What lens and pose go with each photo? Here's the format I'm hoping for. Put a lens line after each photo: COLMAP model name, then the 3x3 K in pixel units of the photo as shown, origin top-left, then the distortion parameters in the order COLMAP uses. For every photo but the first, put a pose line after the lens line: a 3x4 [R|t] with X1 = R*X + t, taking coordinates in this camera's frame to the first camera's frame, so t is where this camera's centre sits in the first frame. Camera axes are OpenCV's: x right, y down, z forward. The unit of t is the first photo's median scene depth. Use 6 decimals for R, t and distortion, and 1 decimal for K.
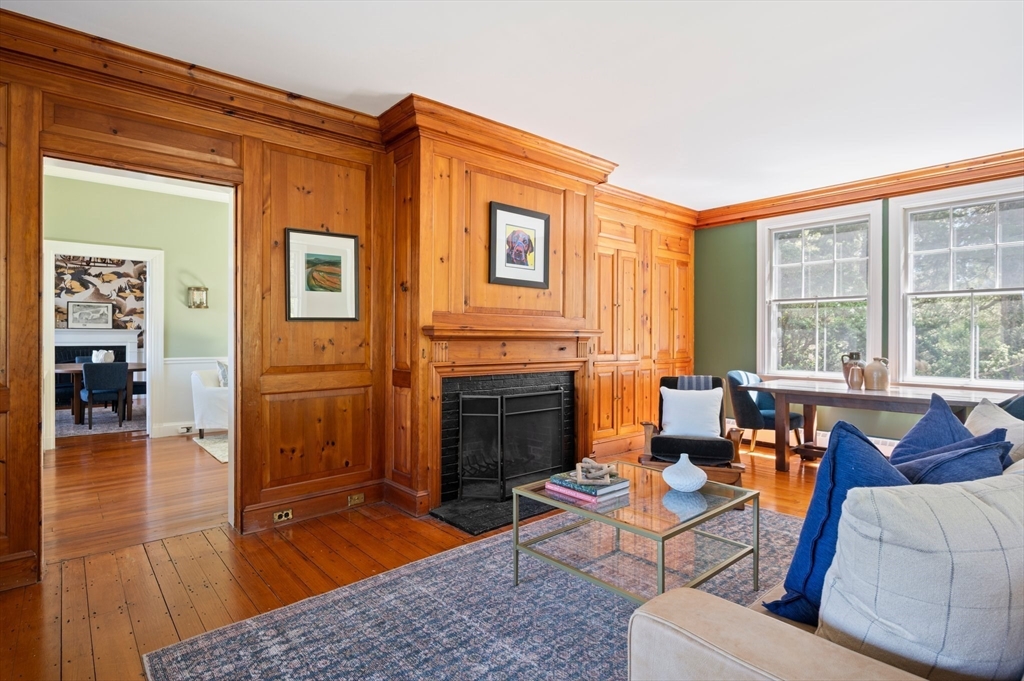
lens RADIAL K [[519.4, 0, 511.6], [0, 519.4, 336.0], [0, 0, 1]] dist [-0.003175, -0.000328]
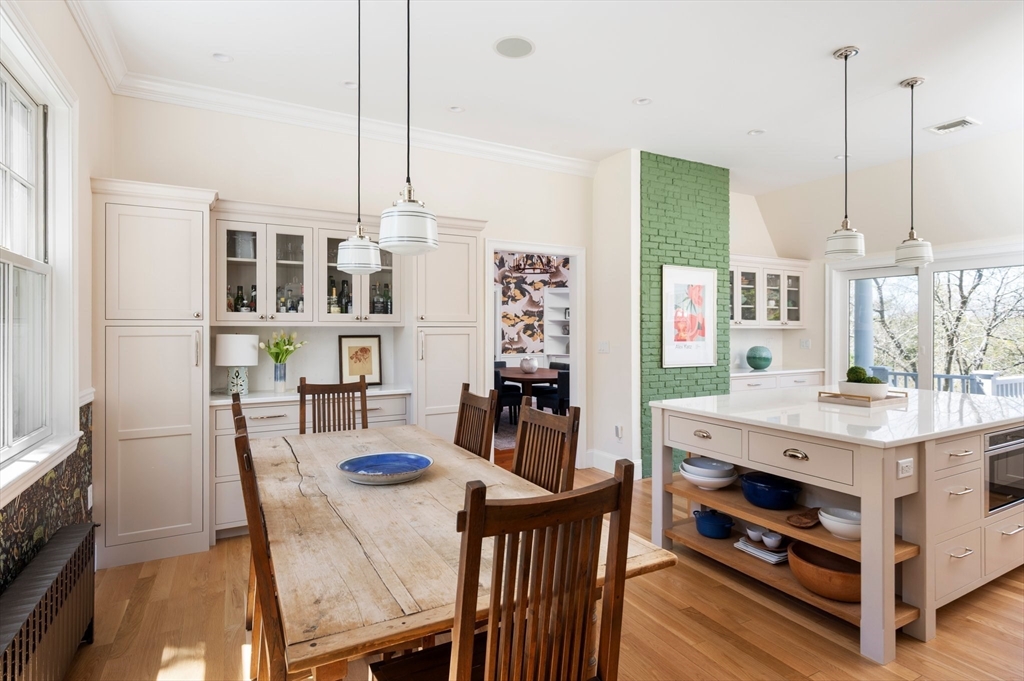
lens RADIAL K [[519.4, 0, 511.4], [0, 519.4, 335.7], [0, 0, 1]] dist [-0.003175, -0.000328]
pose [[0.976147, -0.004259, -0.217070, -0.604436], [0.003478, 0.999986, -0.003978, -0.004332], [0.217084, 0.003128, 0.976148, -0.065889]]
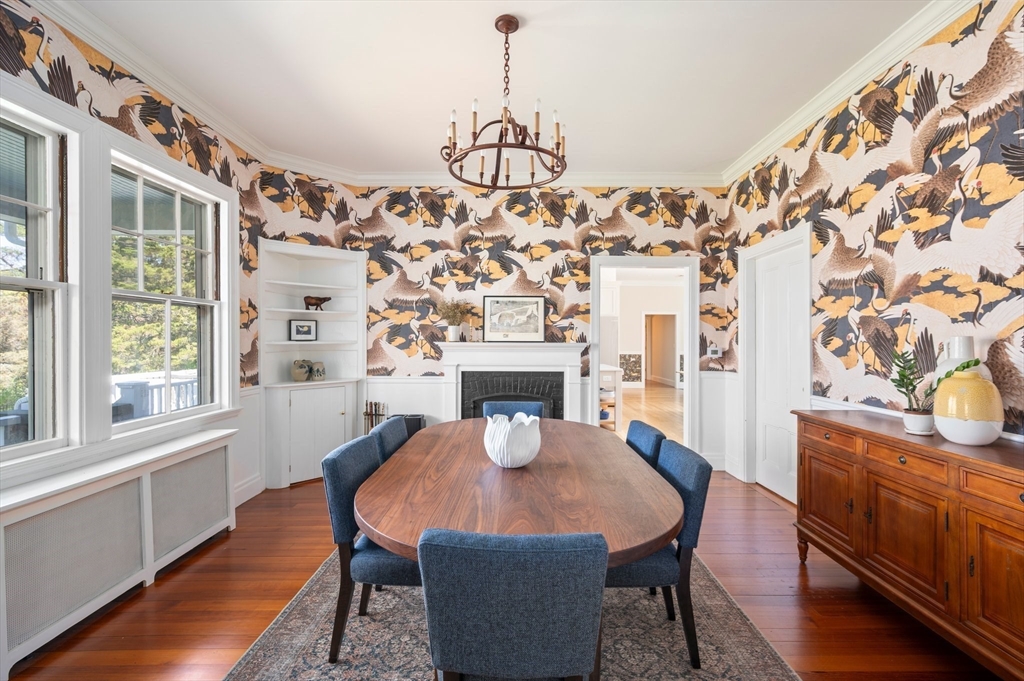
lens RADIAL K [[851.0, 0, 512.2], [0, 851.0, 343.9], [0, 0, 1]] dist [-0.002409, -0.000097]
pose [[0.764596, -0.003974, -0.644497, -0.202434], [-0.001352, 0.999969, -0.007770, -0.004504], [0.644508, 0.006812, 0.764567, 0.272852]]
